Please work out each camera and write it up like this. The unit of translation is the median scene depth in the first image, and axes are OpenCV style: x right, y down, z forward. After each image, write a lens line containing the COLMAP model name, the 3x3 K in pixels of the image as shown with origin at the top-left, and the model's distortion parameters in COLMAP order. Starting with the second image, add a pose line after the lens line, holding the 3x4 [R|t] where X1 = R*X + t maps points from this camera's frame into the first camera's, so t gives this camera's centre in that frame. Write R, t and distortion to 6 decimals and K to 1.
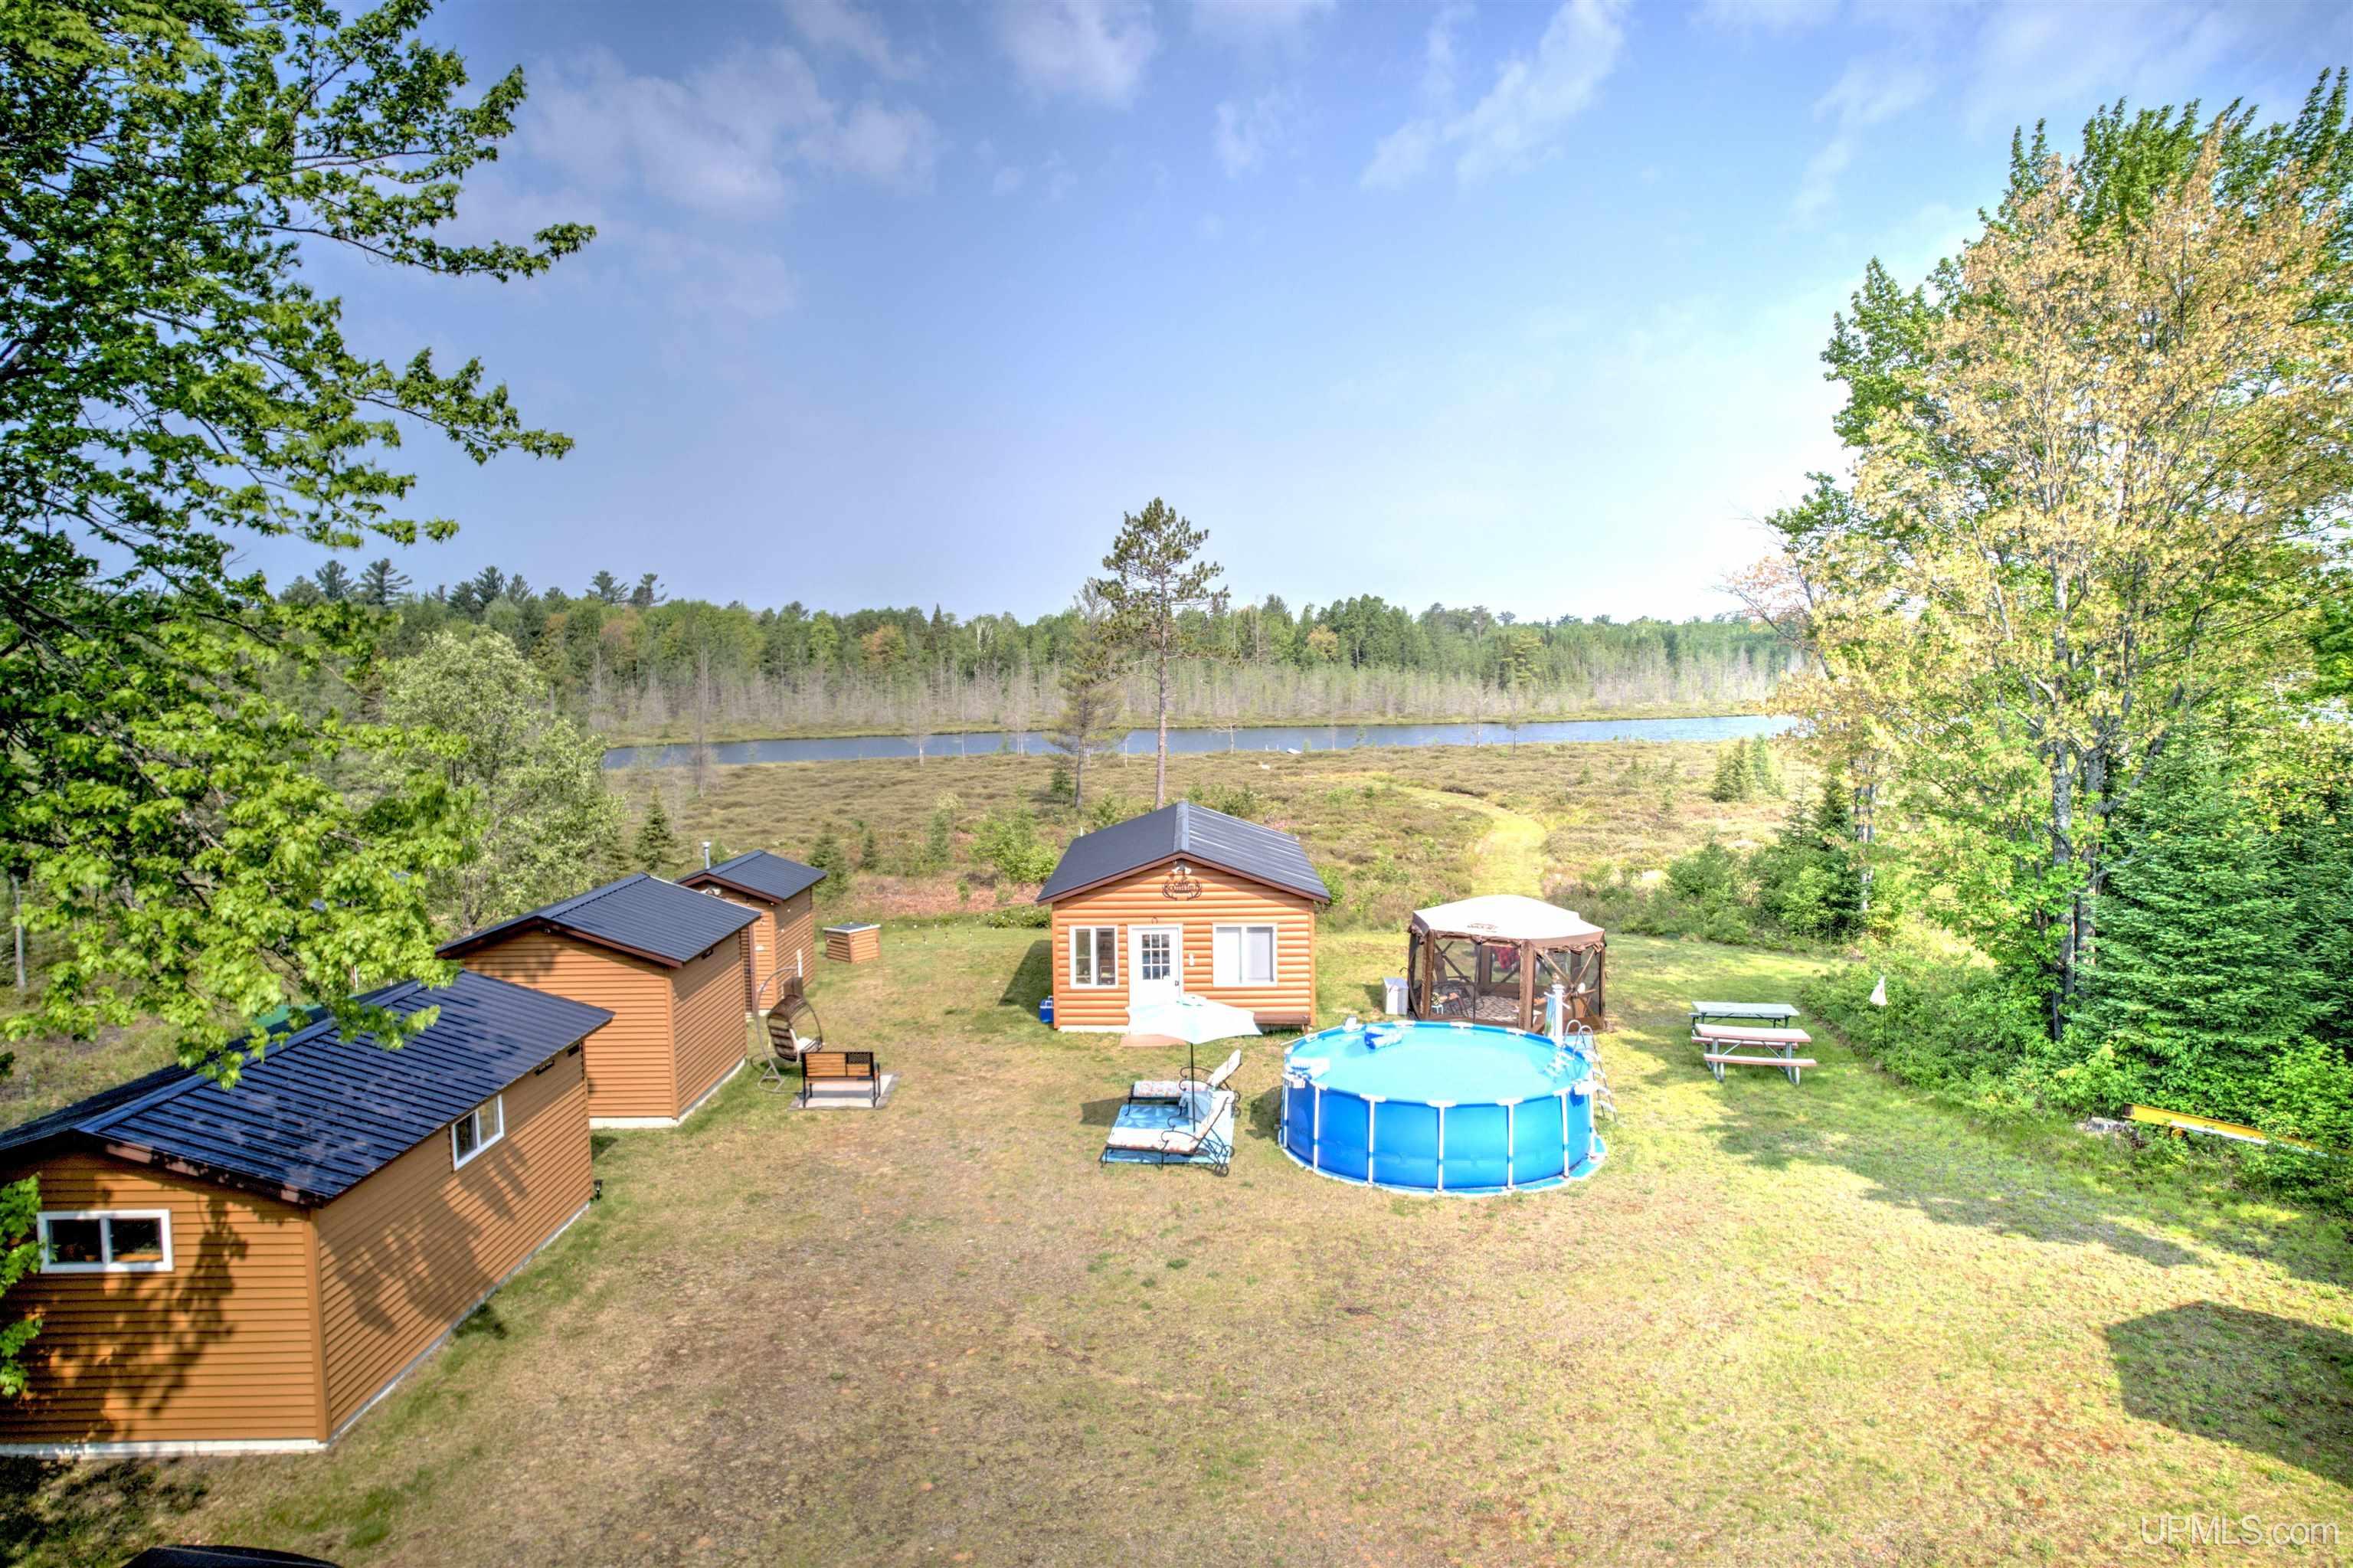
lens RADIAL K [[1507.6, 0, 1181.0], [0, 1507.6, 776.8], [0, 0, 1]] dist [-0.060143, 0.049816]
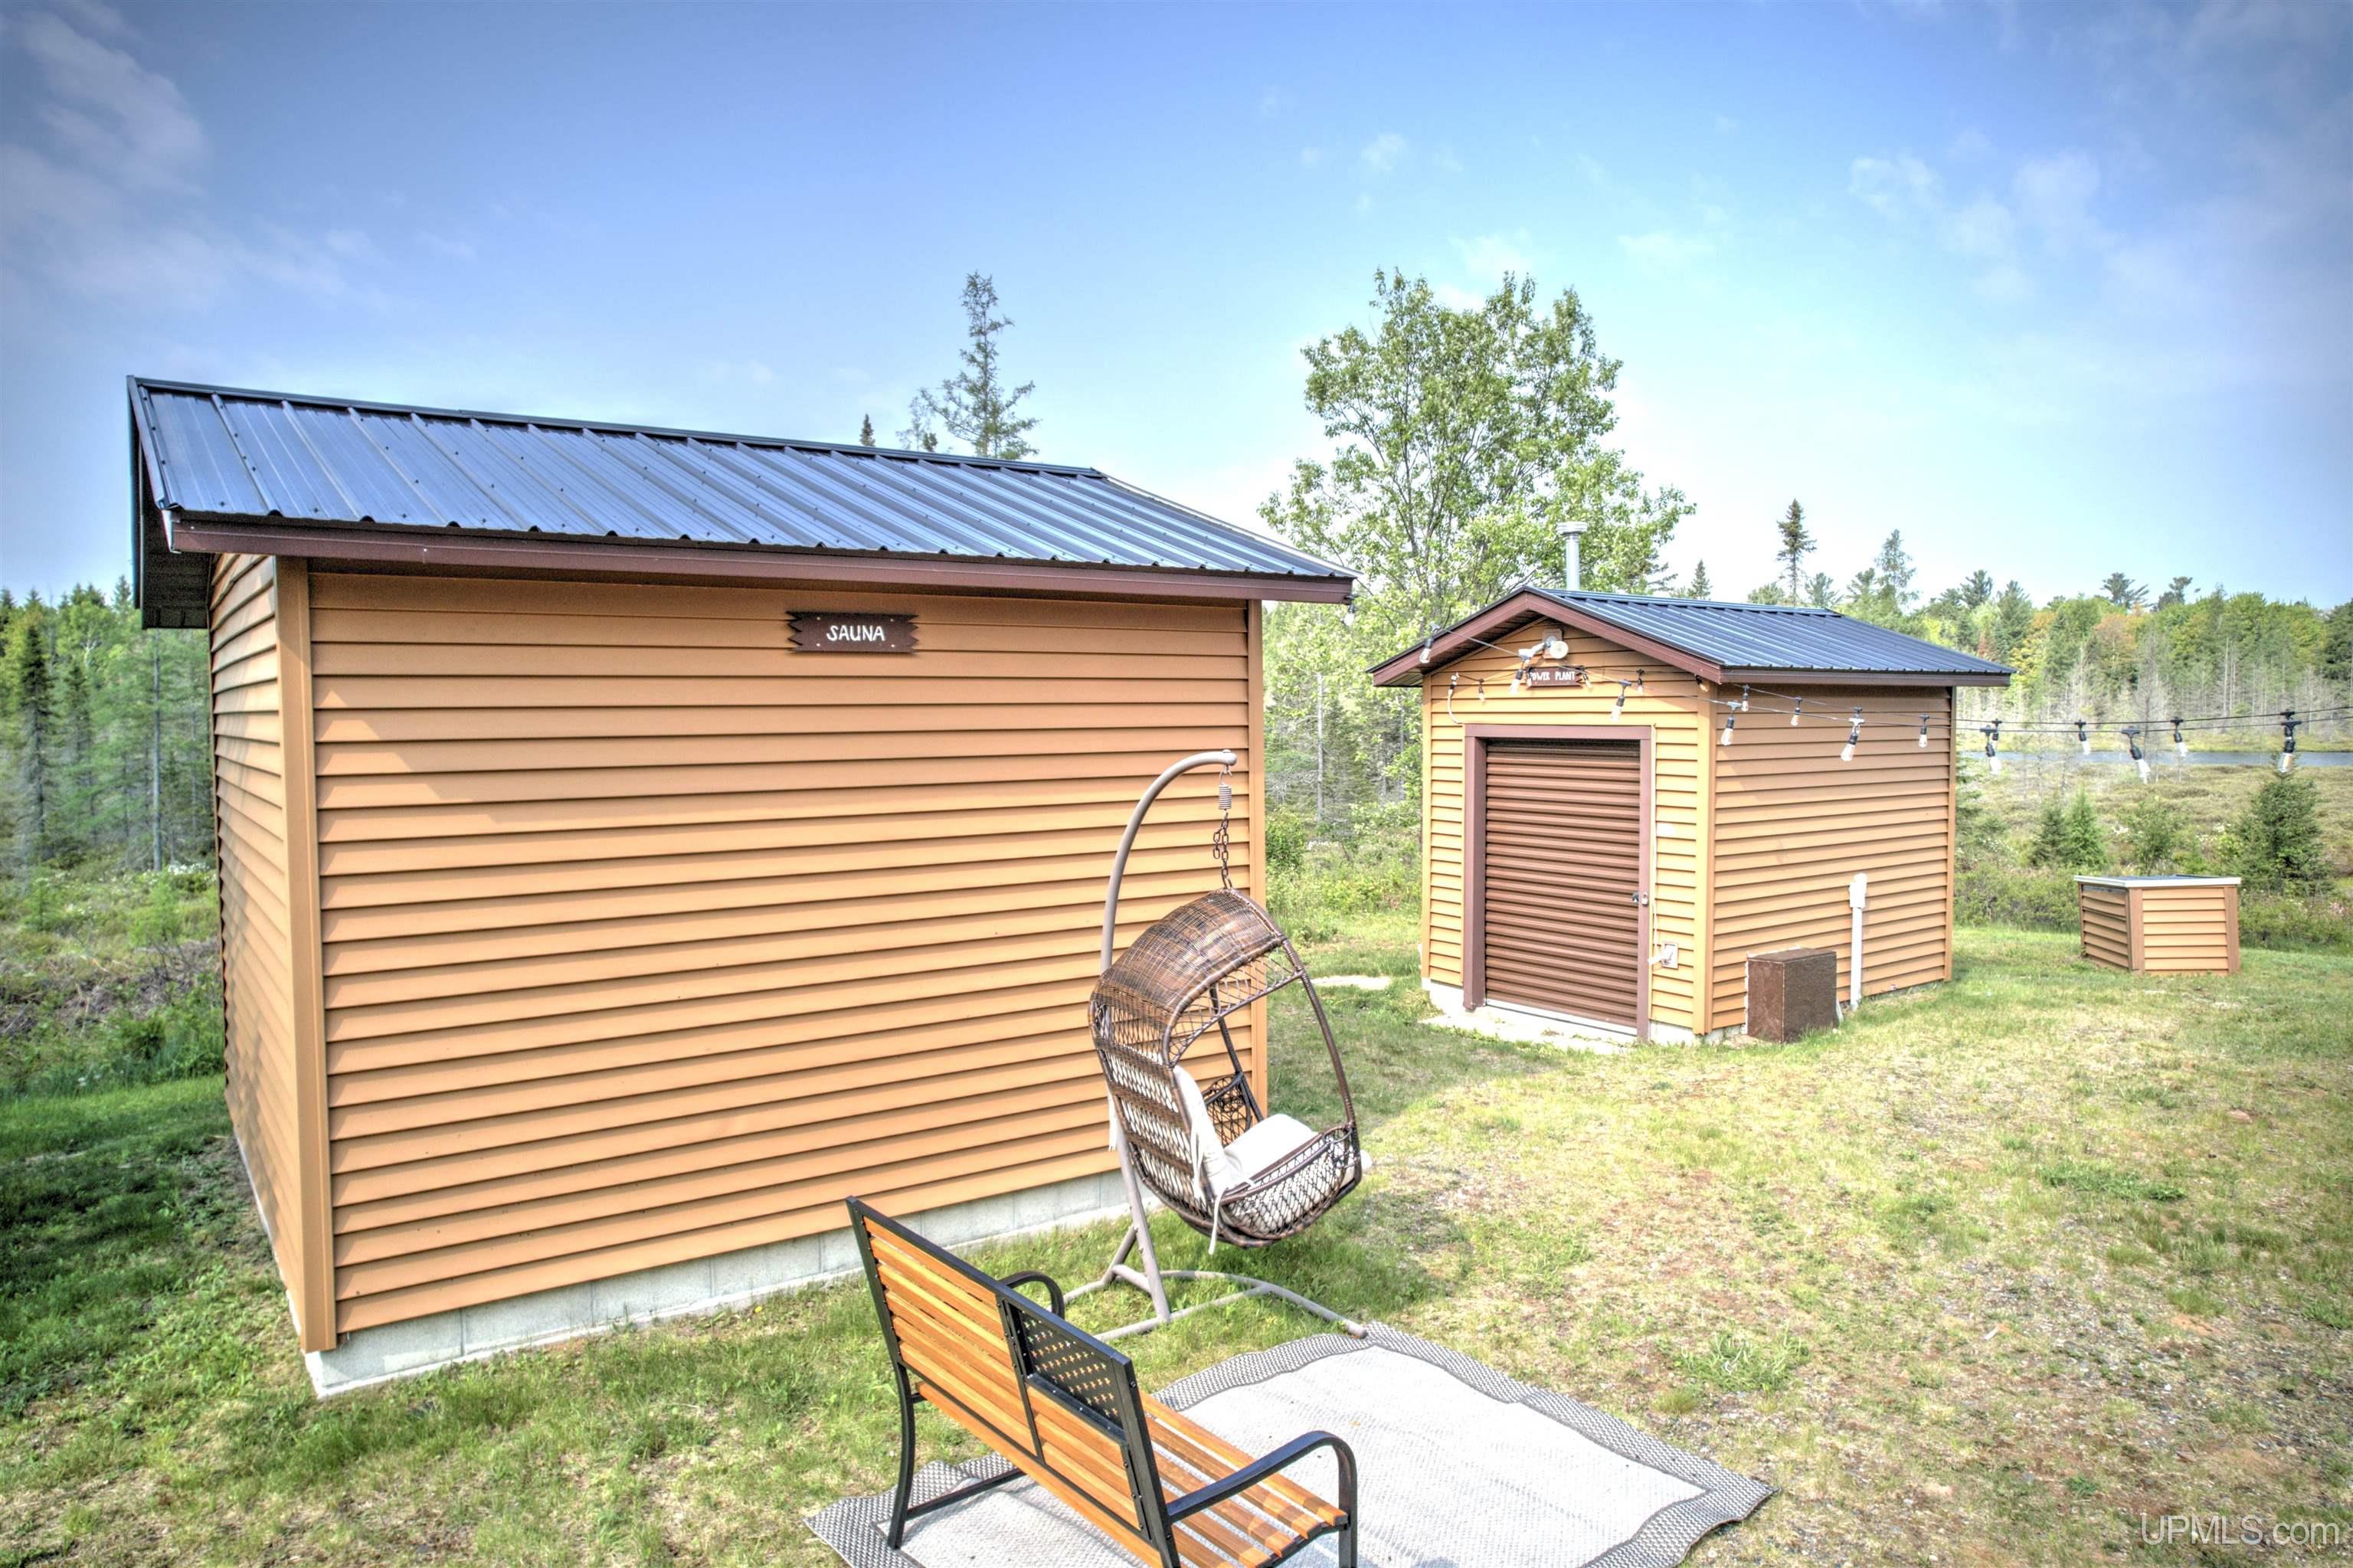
lens RADIAL K [[1507.6, 0, 1173.0], [0, 1507.6, 774.2], [0, 0, 1]] dist [-0.060143, 0.049816]
pose [[0.586887, 0.049338, -0.808165, -0.088663], [-0.069155, 0.997549, 0.010680, 0.107018], [0.806710, 0.049620, 0.588860, 0.735731]]
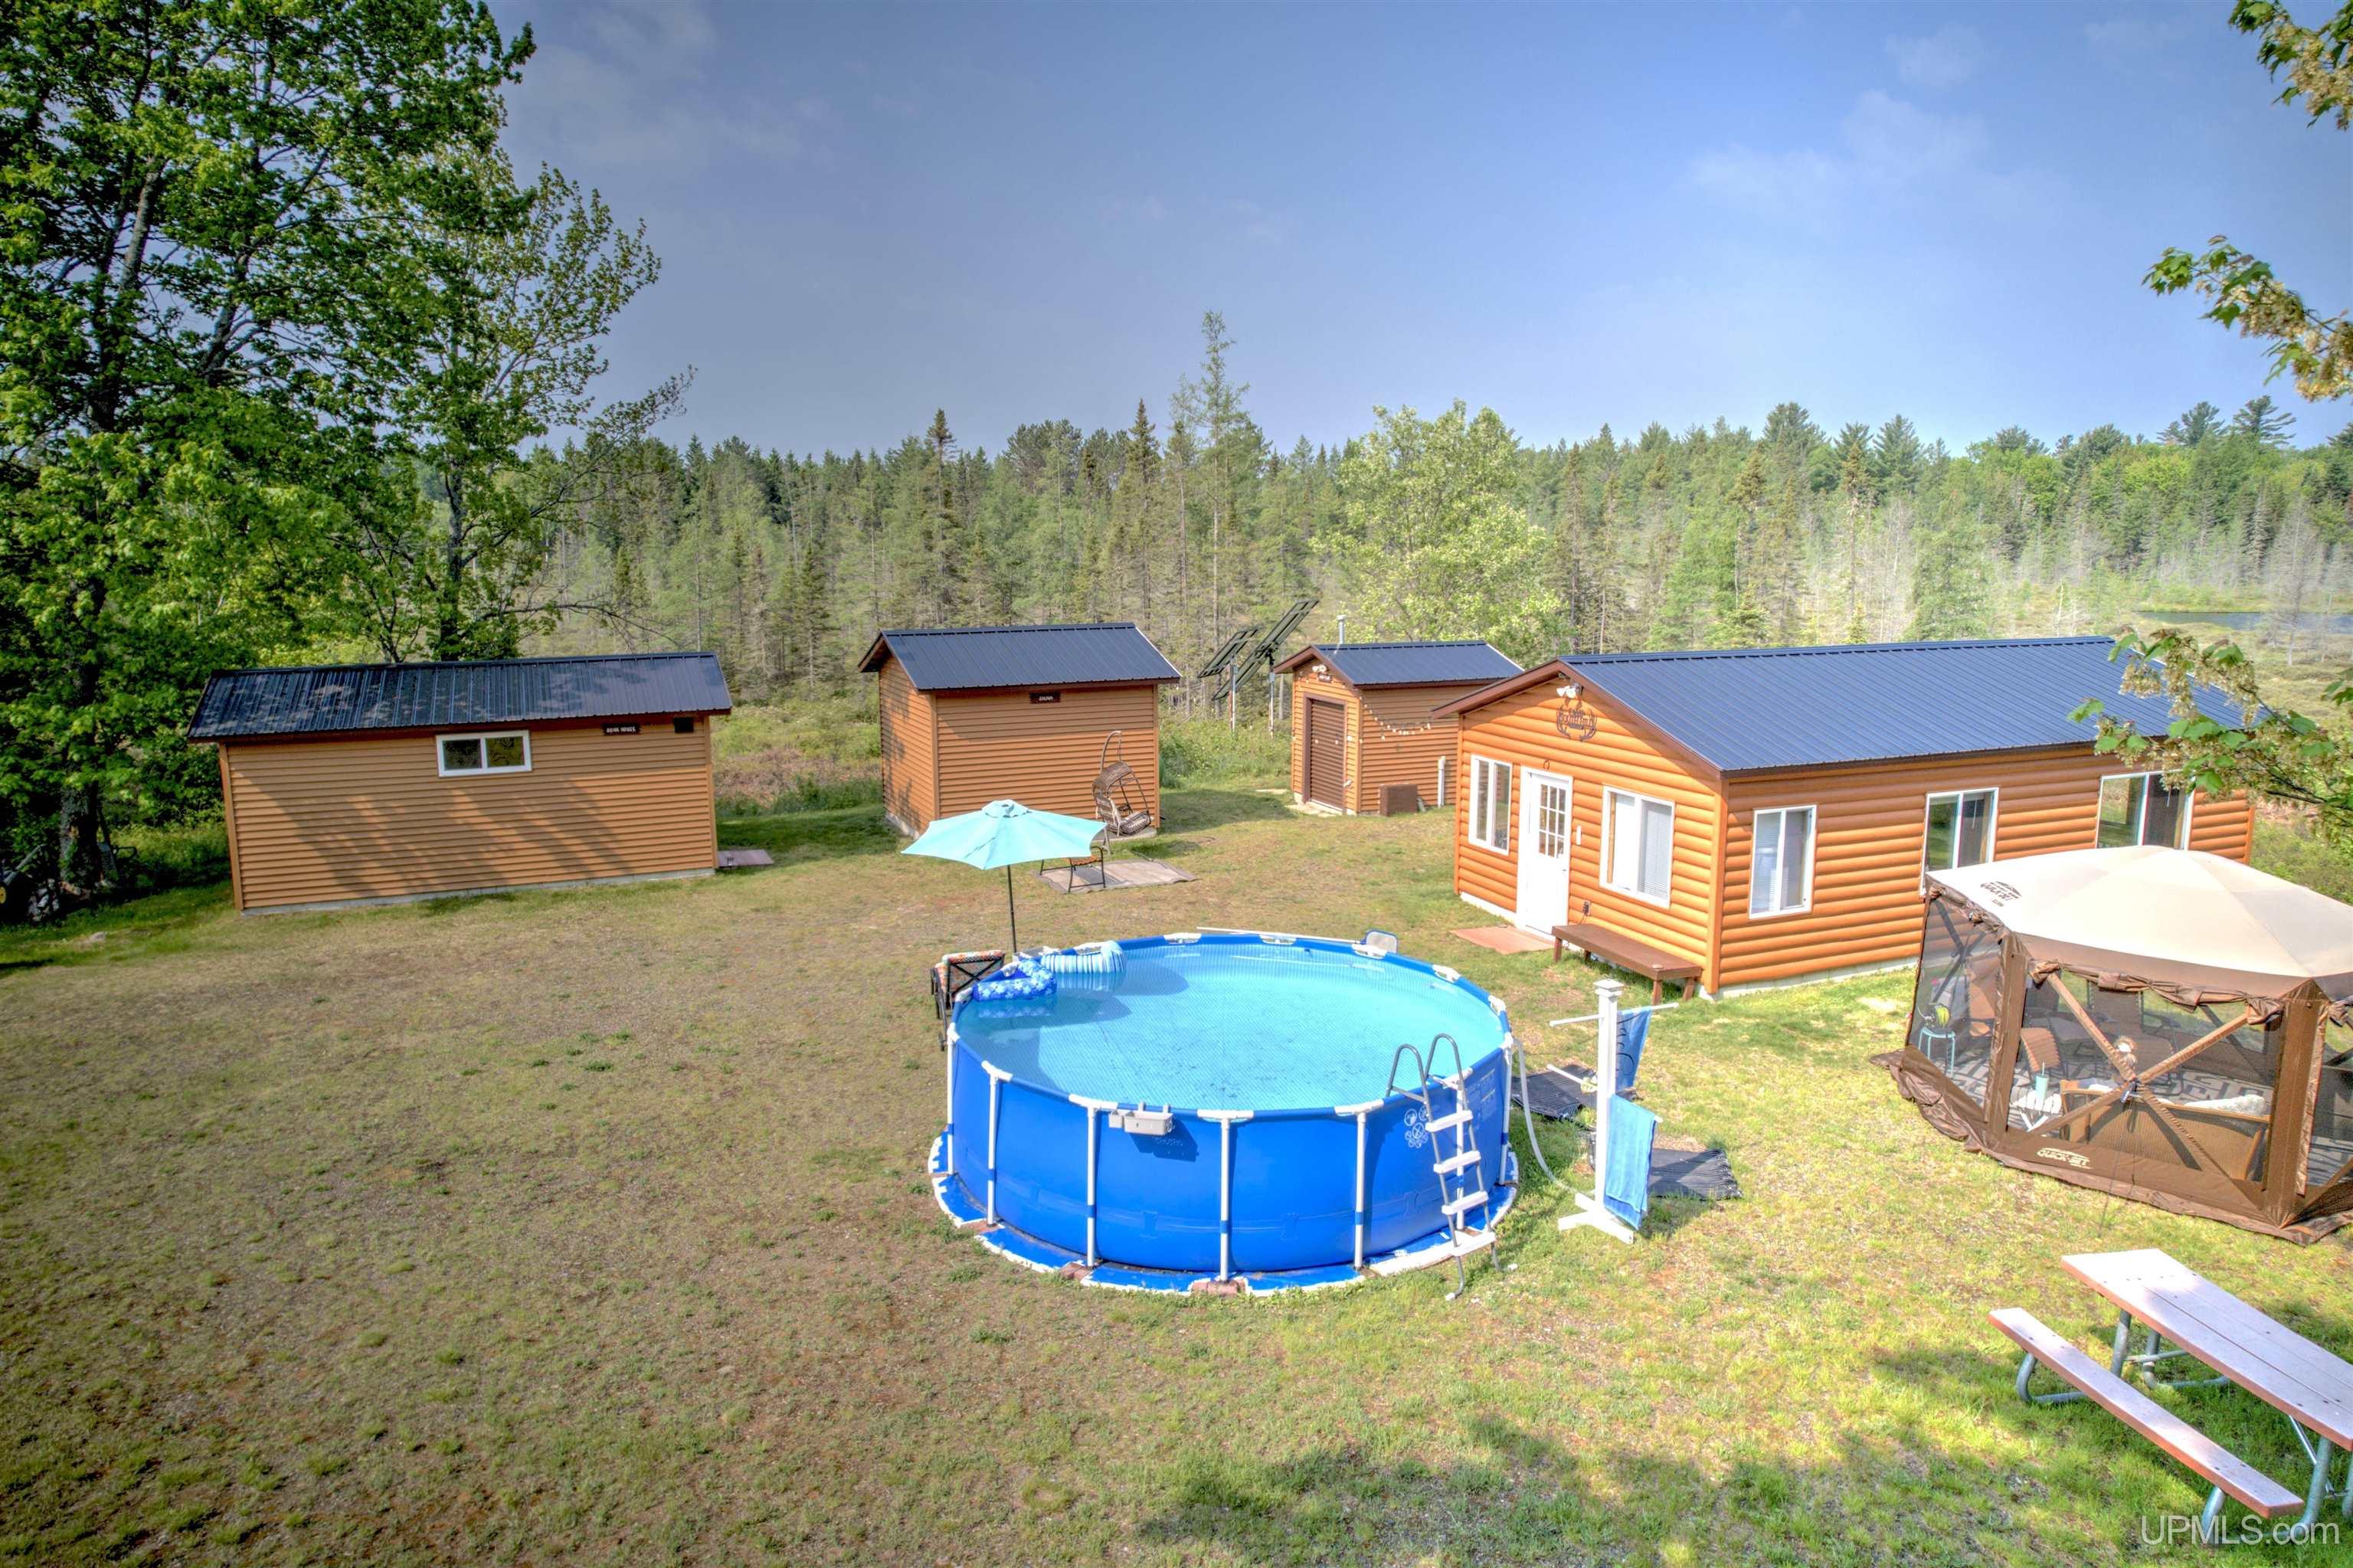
lens RADIAL K [[1507.6, 0, 1180.4], [0, 1507.6, 780.6], [0, 0, 1]] dist [-0.060143, 0.049816]
pose [[0.401406, 0.164291, -0.901045, 0.479869], [-0.077113, 0.986350, 0.145492, 0.018163], [0.912648, 0.011081, 0.408596, 0.555014]]
